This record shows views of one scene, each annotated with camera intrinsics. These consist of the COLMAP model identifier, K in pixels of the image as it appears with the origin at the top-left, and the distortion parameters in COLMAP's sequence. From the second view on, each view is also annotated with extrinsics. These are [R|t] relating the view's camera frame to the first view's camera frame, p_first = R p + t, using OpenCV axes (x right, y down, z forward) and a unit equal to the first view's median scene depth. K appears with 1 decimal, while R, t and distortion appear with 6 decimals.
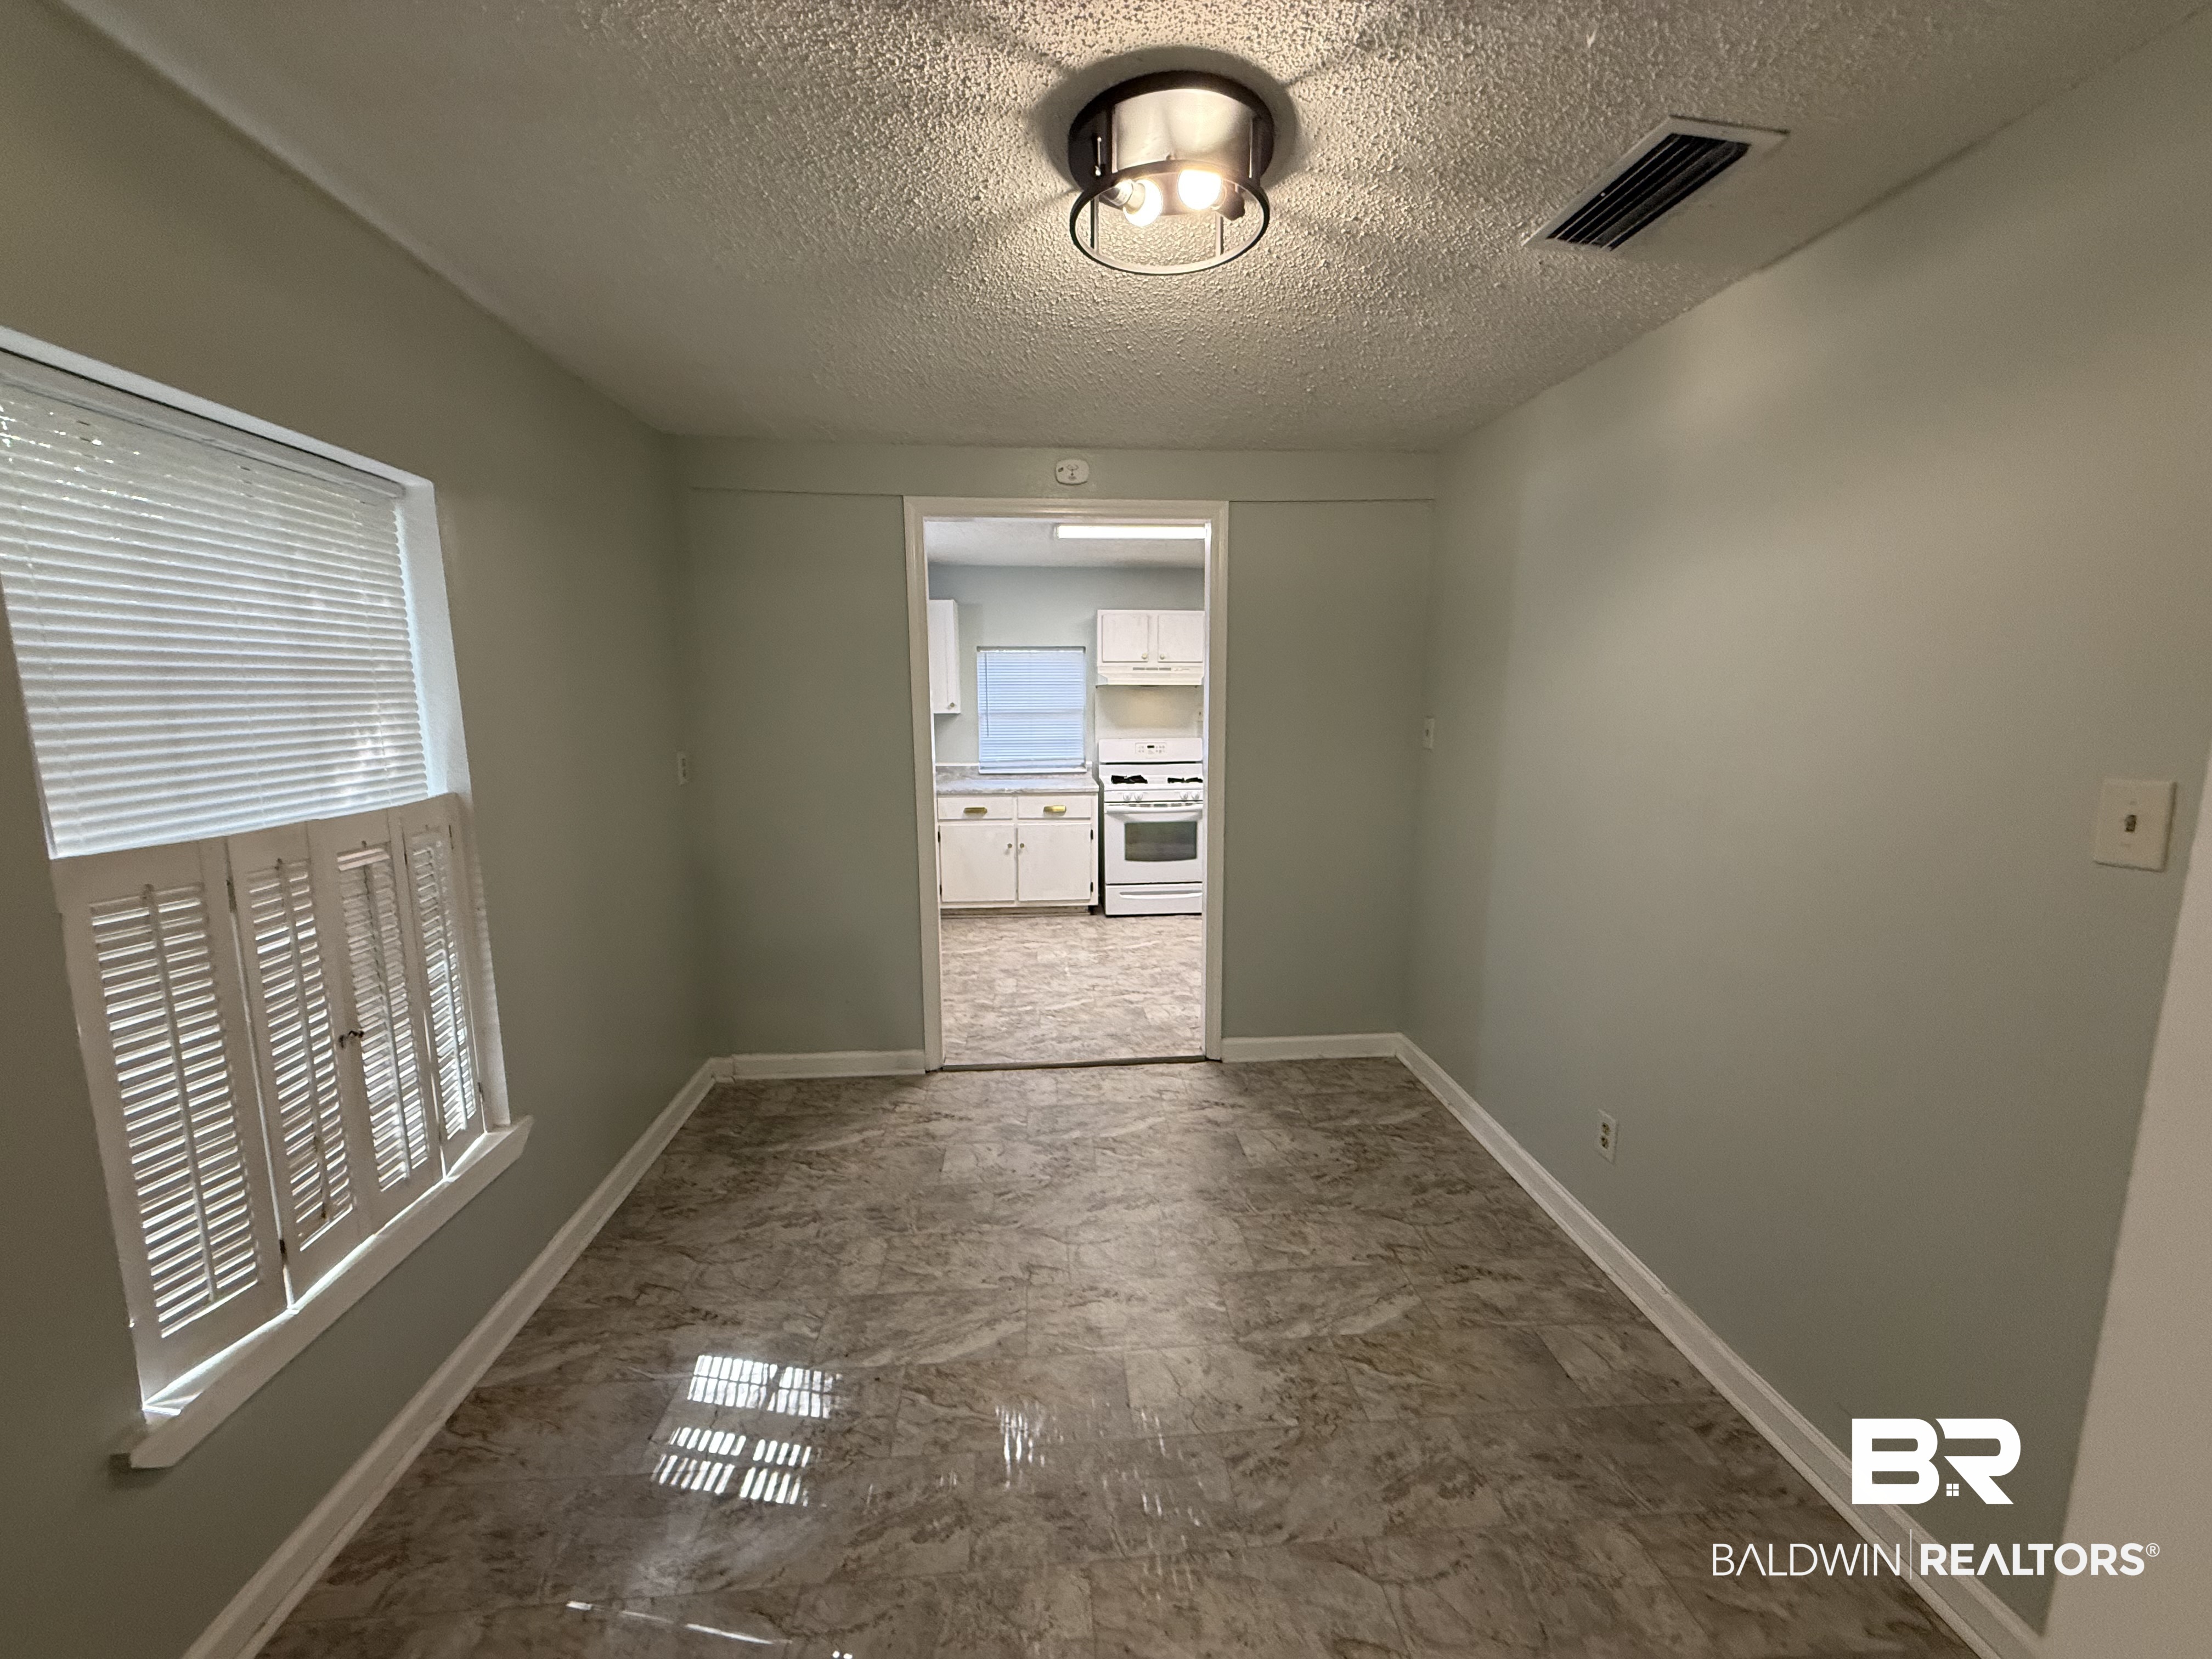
lens RADIAL K [[888.8, 0, 1101.2], [0, 888.8, 821.1], [0, 0, 1]] dist [-0.003859, 0.001358]
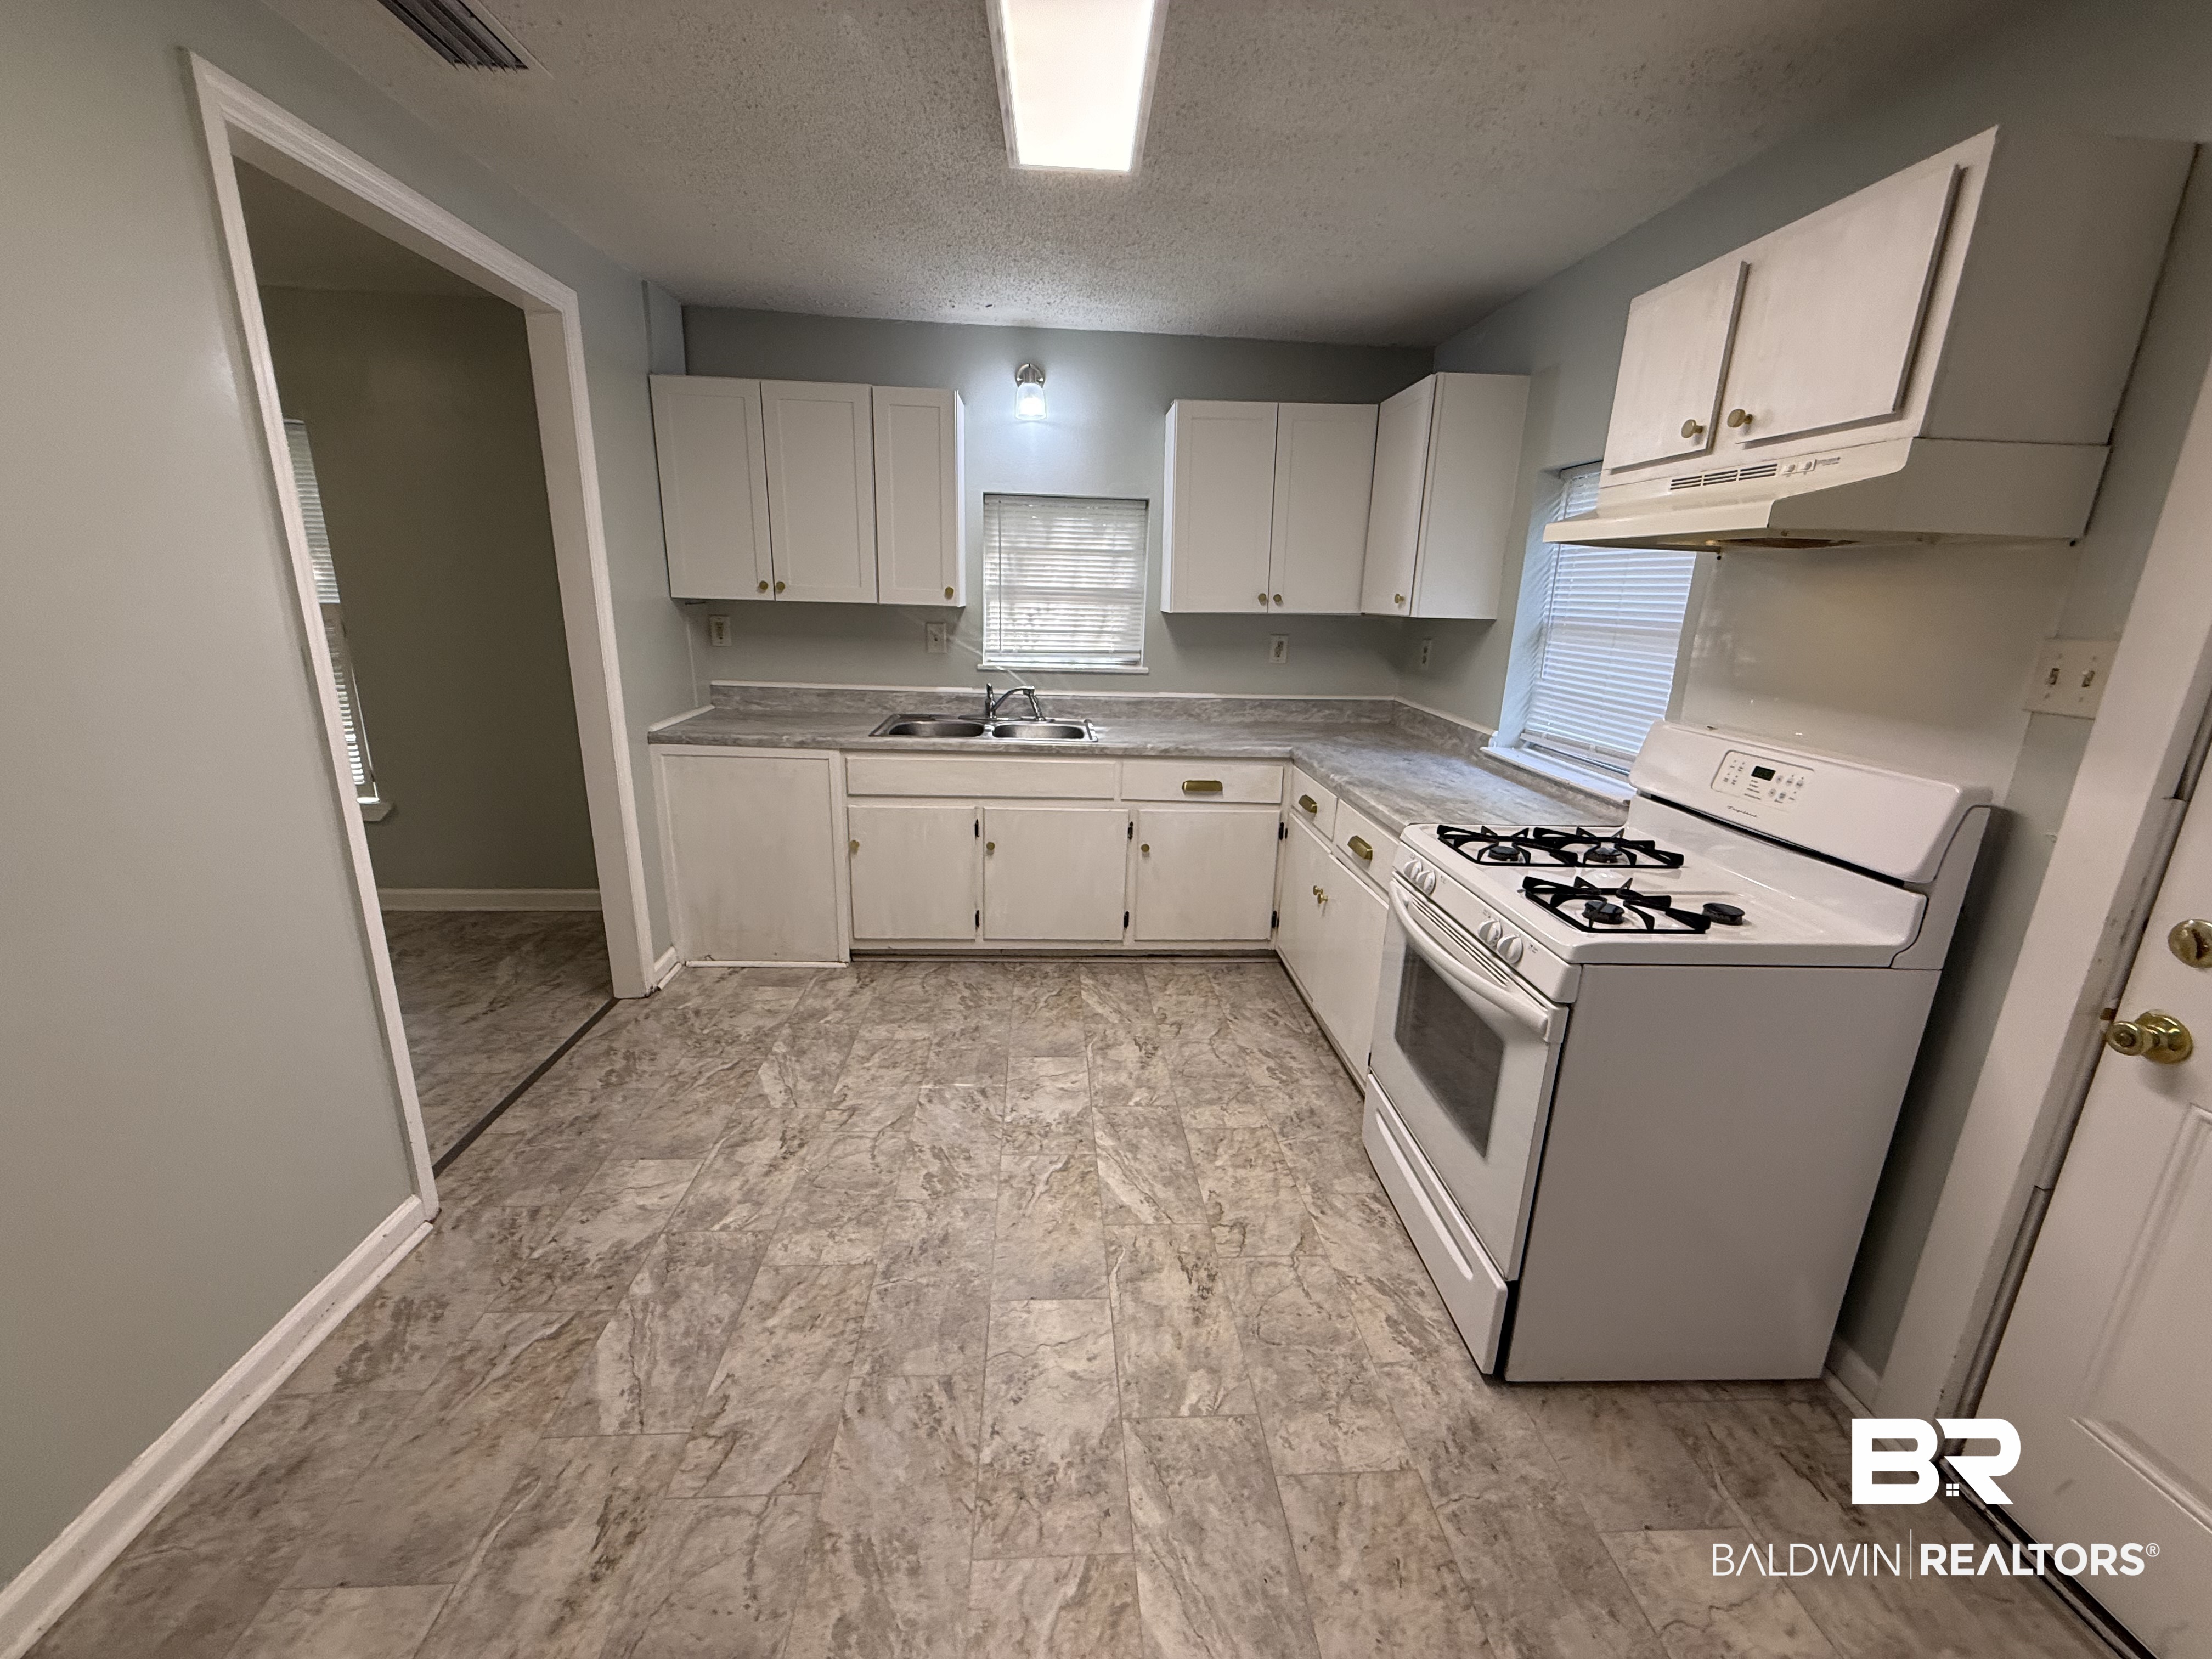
lens RADIAL K [[888.8, 0, 1098.6], [0, 888.8, 834.9], [0, 0, 1]] dist [-0.003859, 0.001358]
pose [[-0.021123, 0.281018, -0.959470, 0.389085], [-0.171202, 0.944492, 0.280400, -0.127179], [0.985009, 0.170186, 0.028161, 0.930548]]
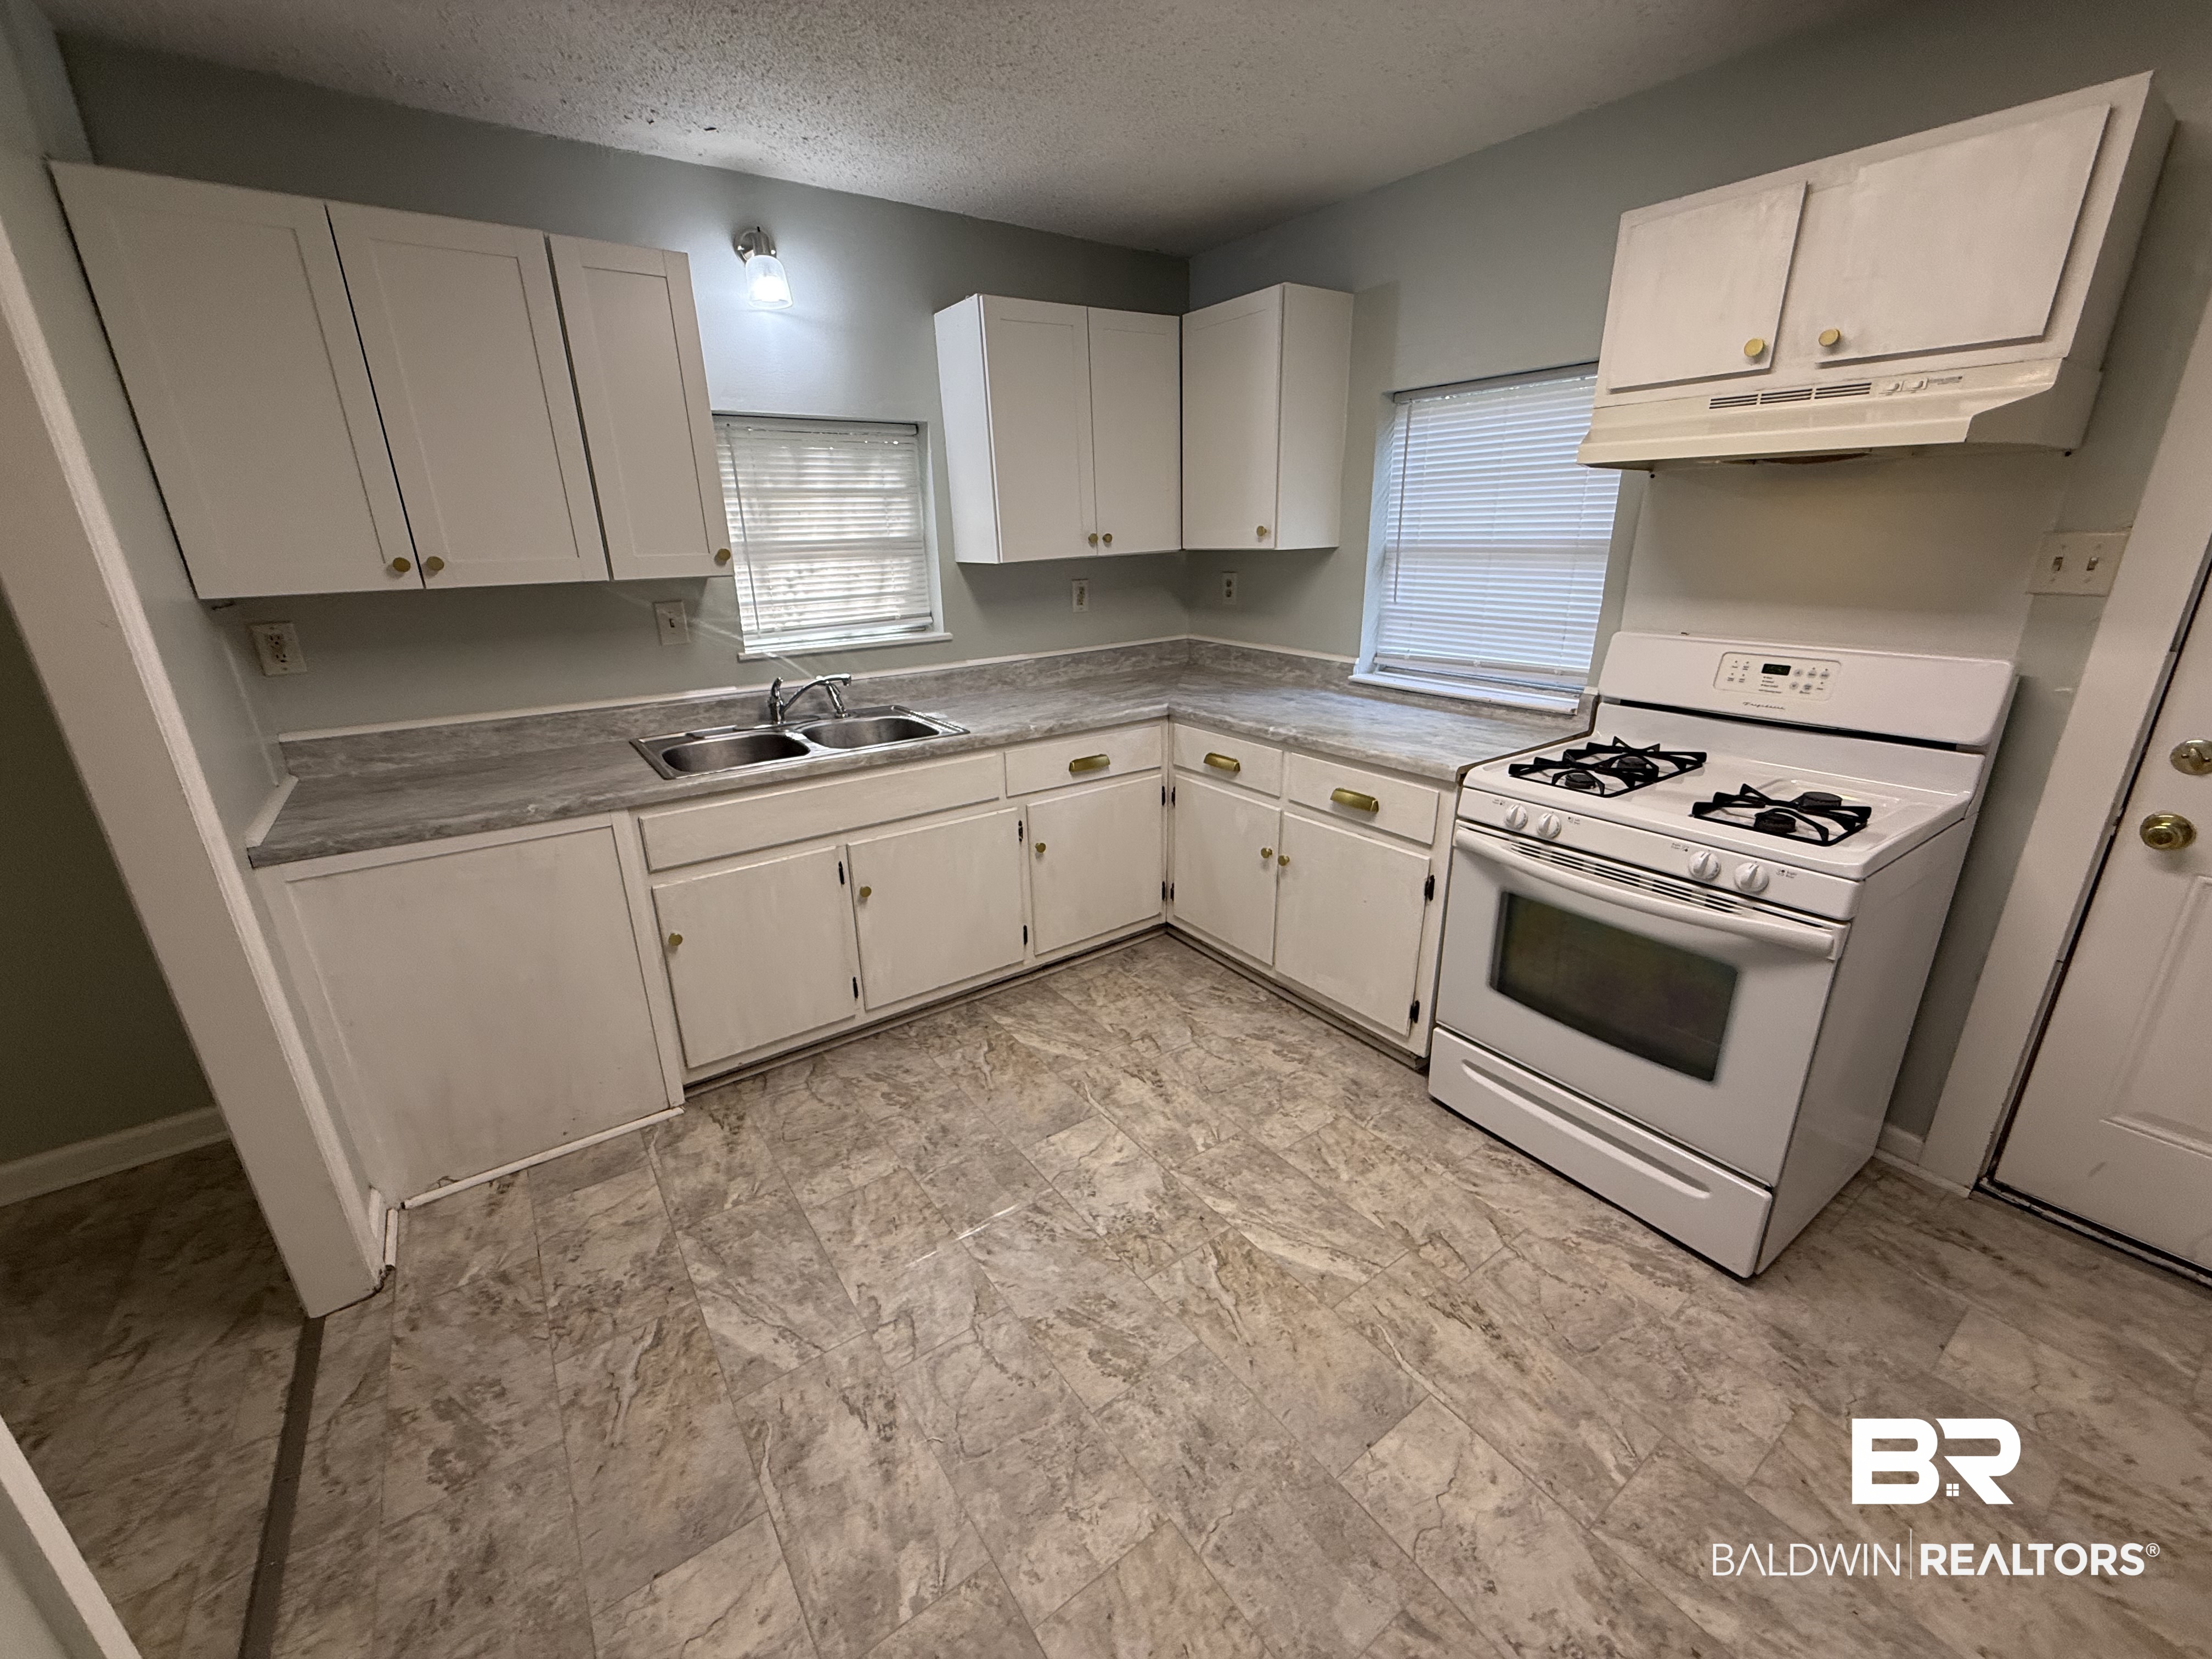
lens RADIAL K [[888.8, 0, 1104.8], [0, 888.8, 833.4], [0, 0, 1]] dist [-0.003859, 0.001358]
pose [[0.514053, 0.282457, -0.809918, 0.238783], [-0.107977, 0.958024, 0.265575, -0.101535], [0.850935, -0.049067, 0.522974, 0.745614]]
